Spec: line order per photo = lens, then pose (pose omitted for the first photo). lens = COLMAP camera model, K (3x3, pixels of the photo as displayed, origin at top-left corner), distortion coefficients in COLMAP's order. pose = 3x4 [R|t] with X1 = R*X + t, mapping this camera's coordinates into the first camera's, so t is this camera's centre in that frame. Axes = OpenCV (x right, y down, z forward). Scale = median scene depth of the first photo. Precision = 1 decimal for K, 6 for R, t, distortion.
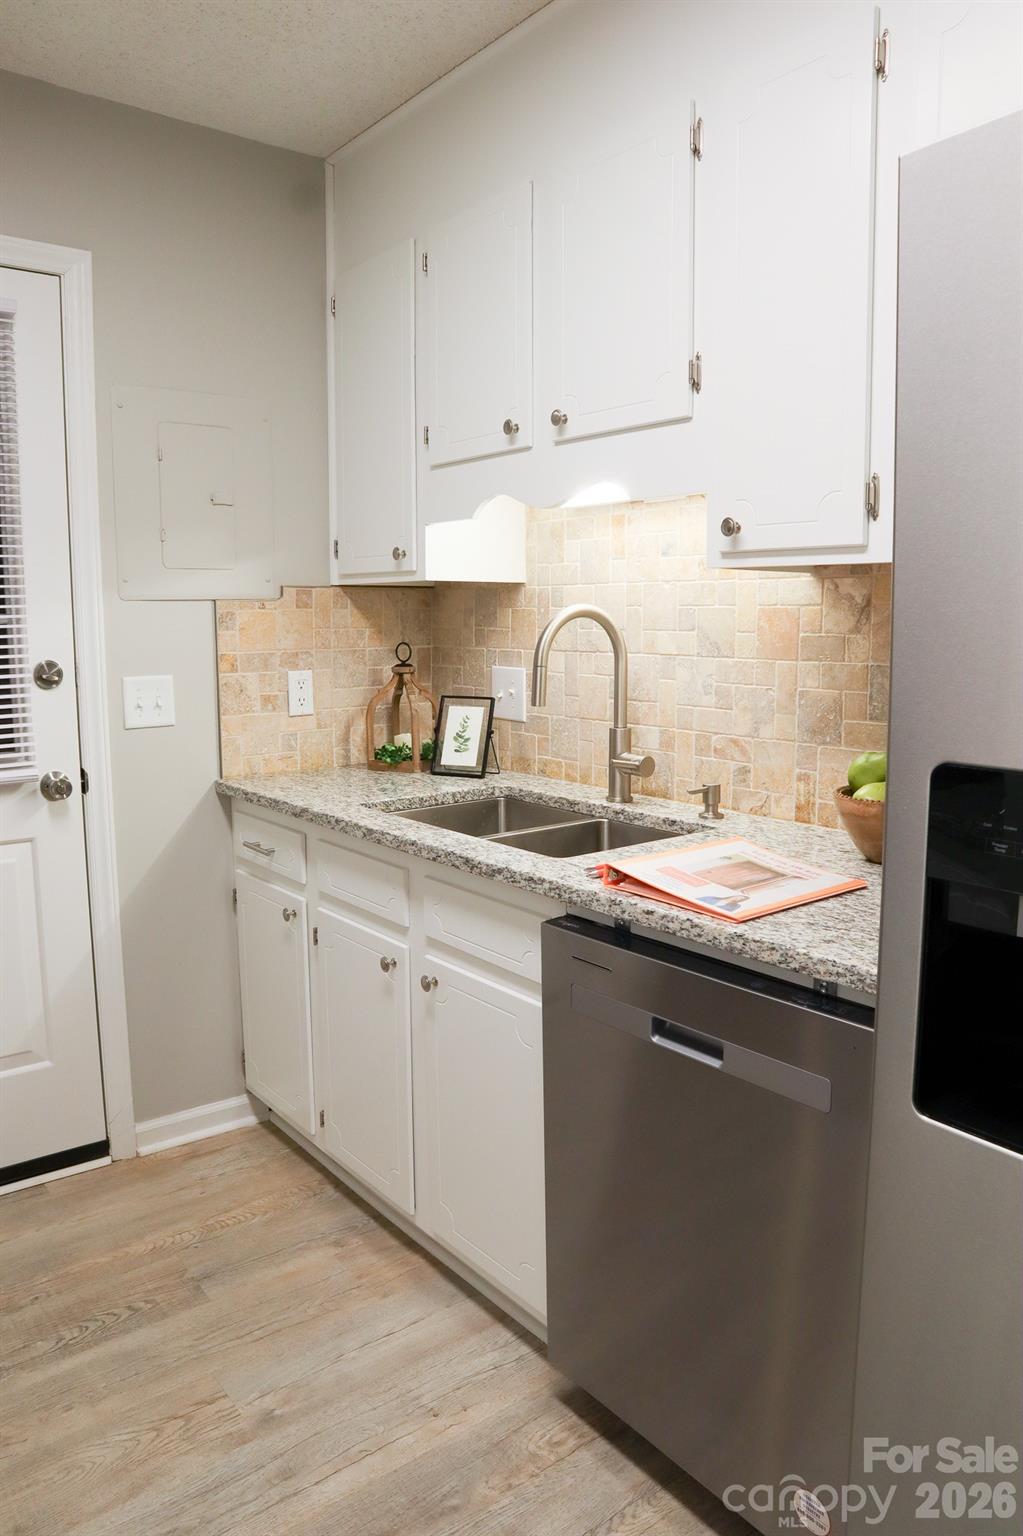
lens RADIAL K [[1065.5, 0, 511.5], [0, 1065.5, 768.0], [0, 0, 1]] dist [-0.126028, 0.078867]
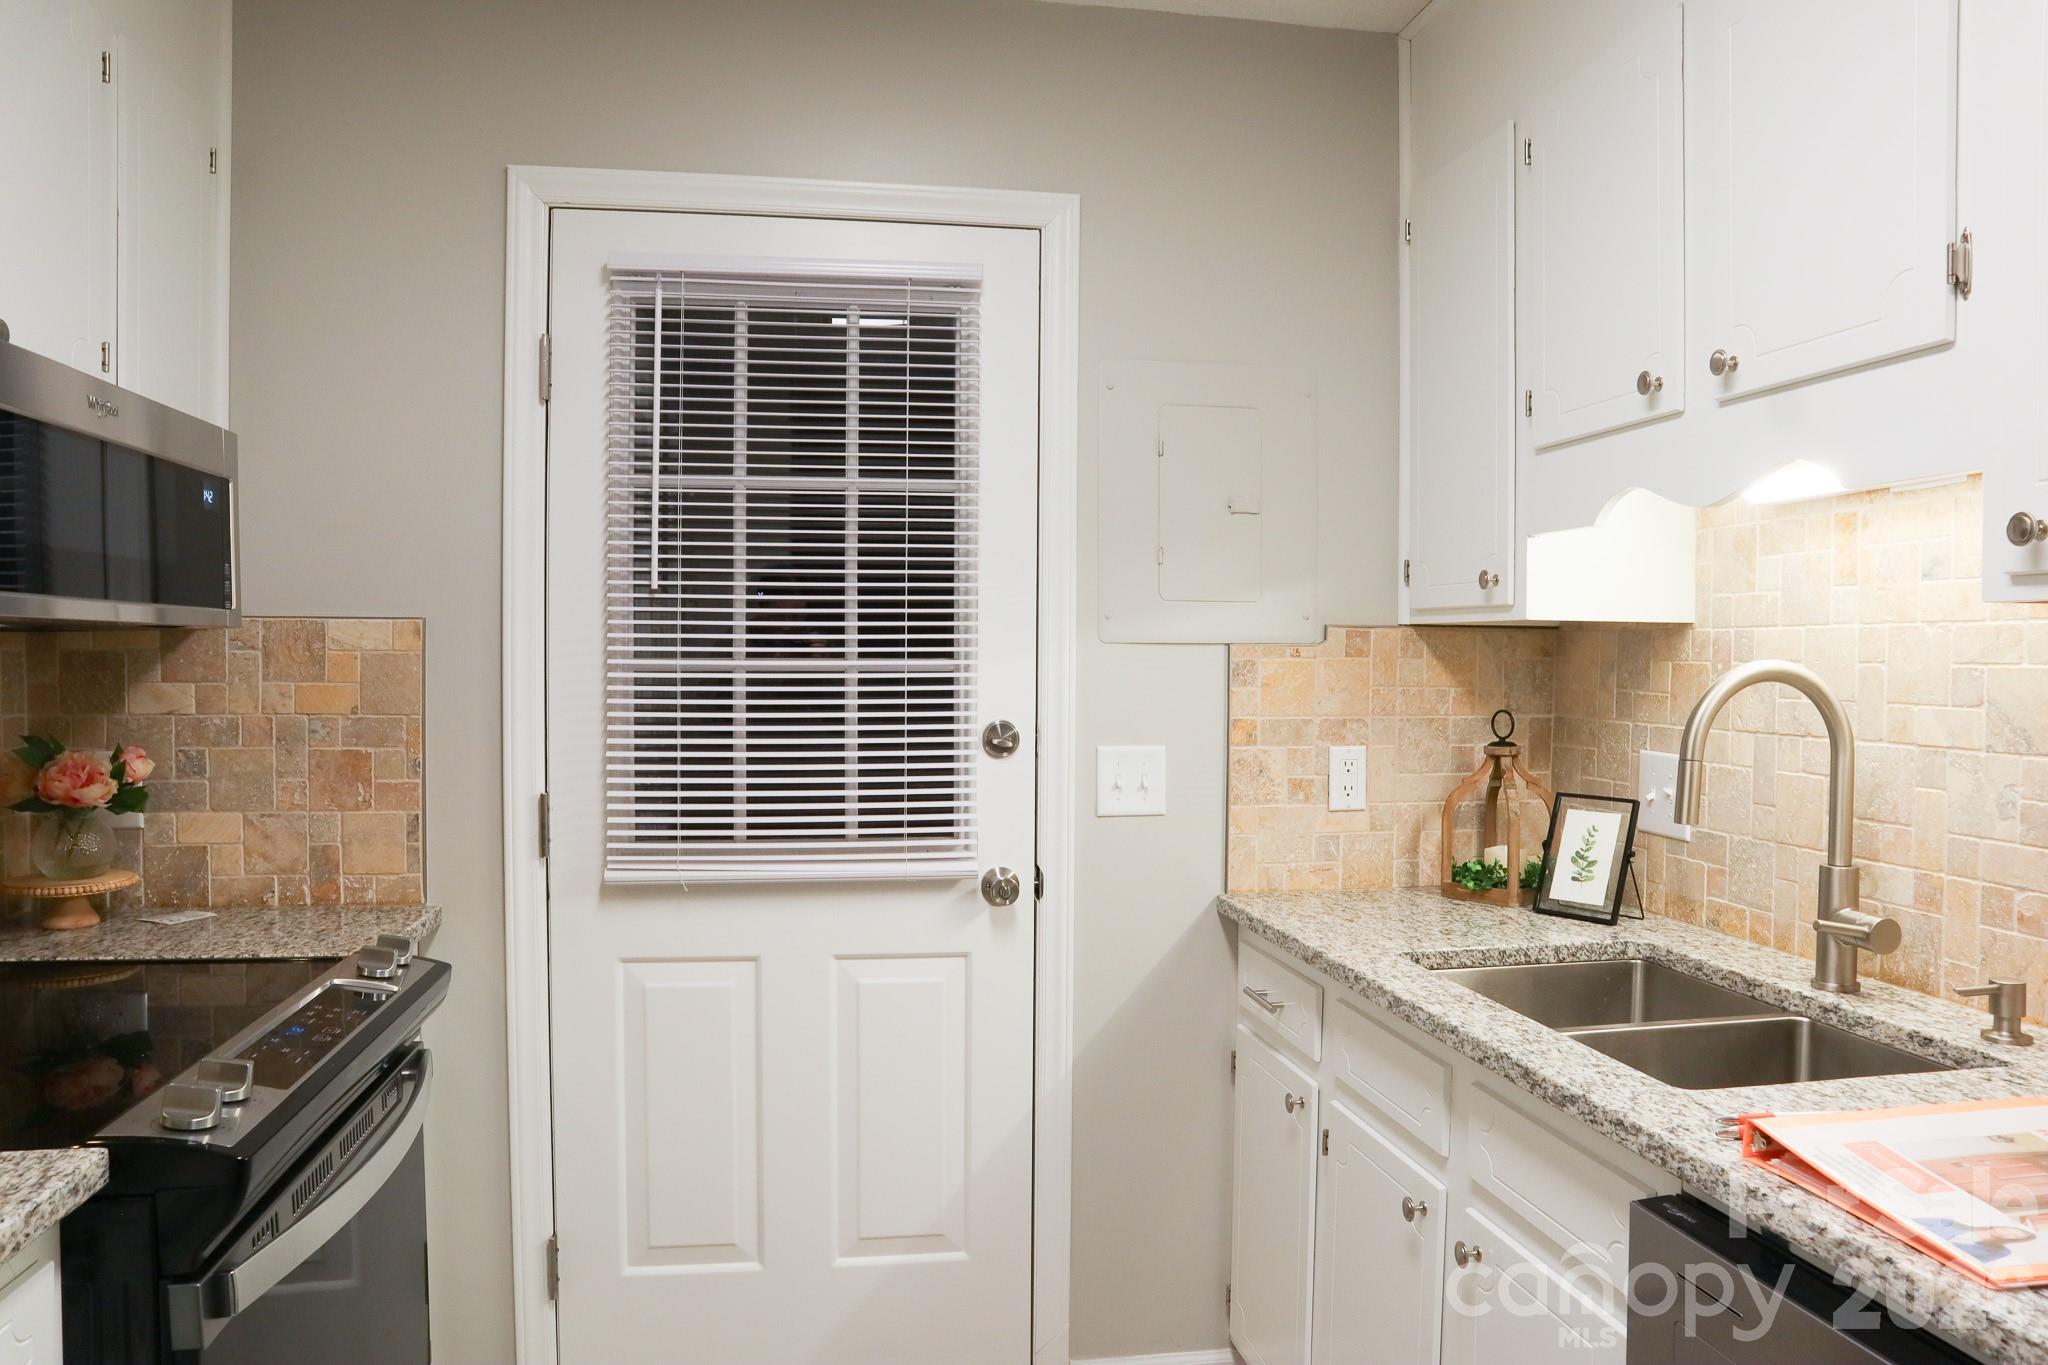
lens RADIAL K [[1420.6, 0, 1014.6], [0, 1420.6, 696.6], [0, 0, 1]] dist [-0.126028, 0.078867]
pose [[0.878288, 0.021670, -0.477641, 0.059238], [-0.075458, 0.992735, -0.093714, -0.024440], [0.472141, 0.118350, 0.873542, 0.097359]]
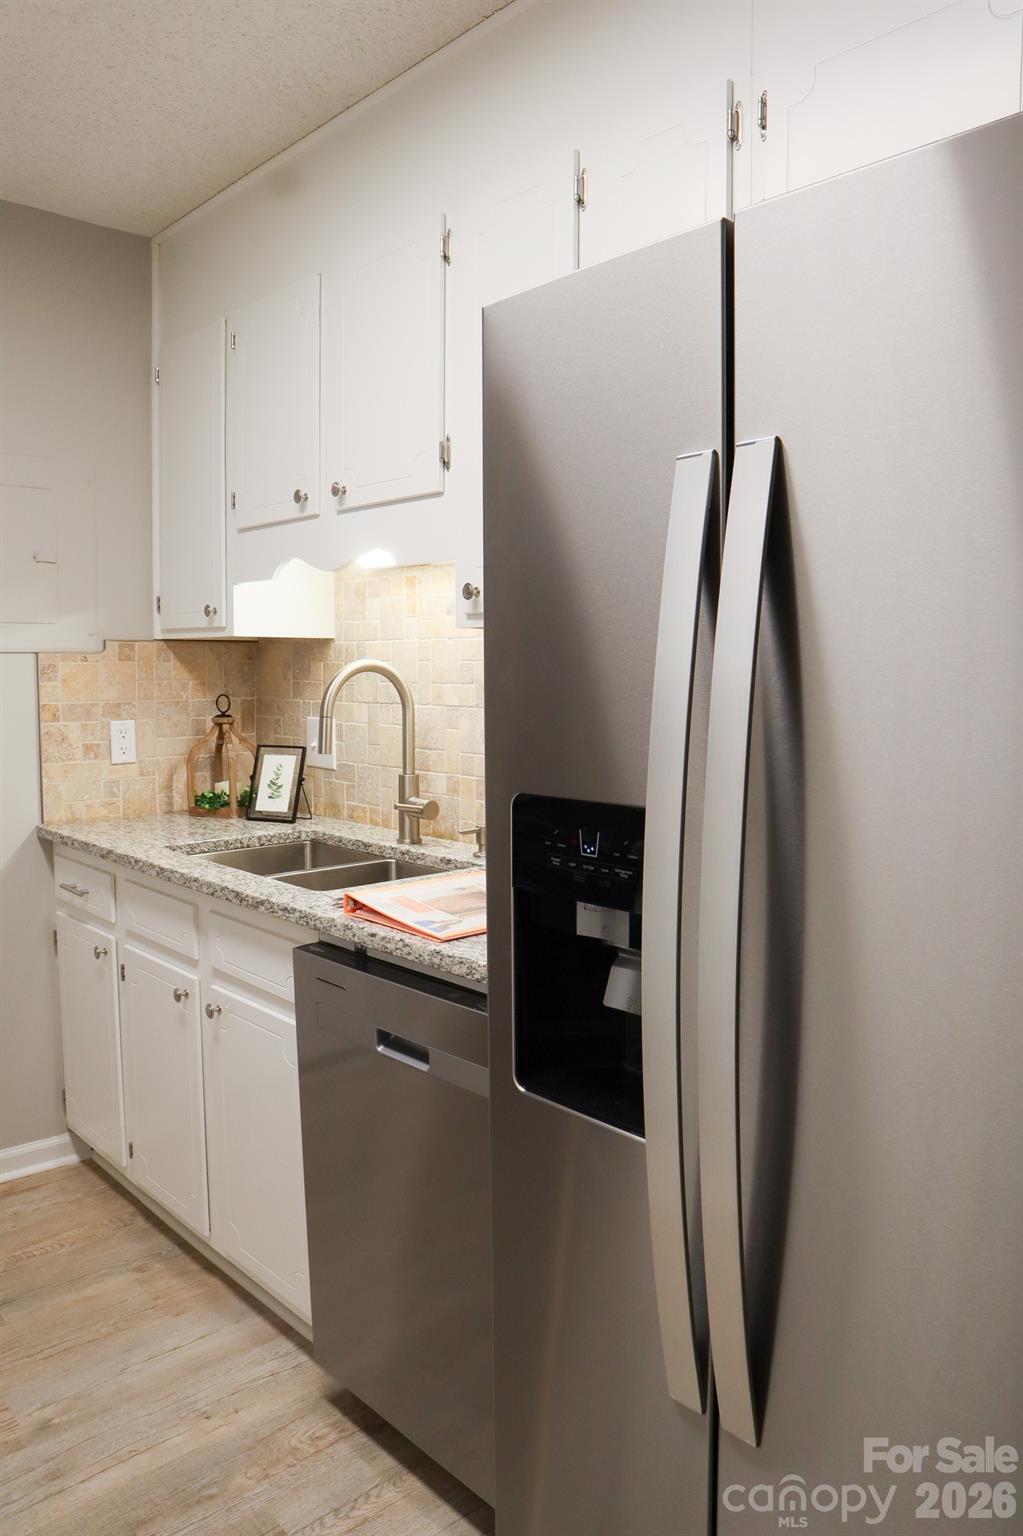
lens RADIAL K [[1097.2, 0, 513.4], [0, 1097.2, 771.5], [0, 0, 1]] dist [-0.133734, 0.088907]
pose [[0.996430, -0.000372, 0.084428, 0.111455], [0.004318, 0.998906, -0.046567, 0.011093], [-0.084318, 0.046765, 0.995341, -0.104874]]
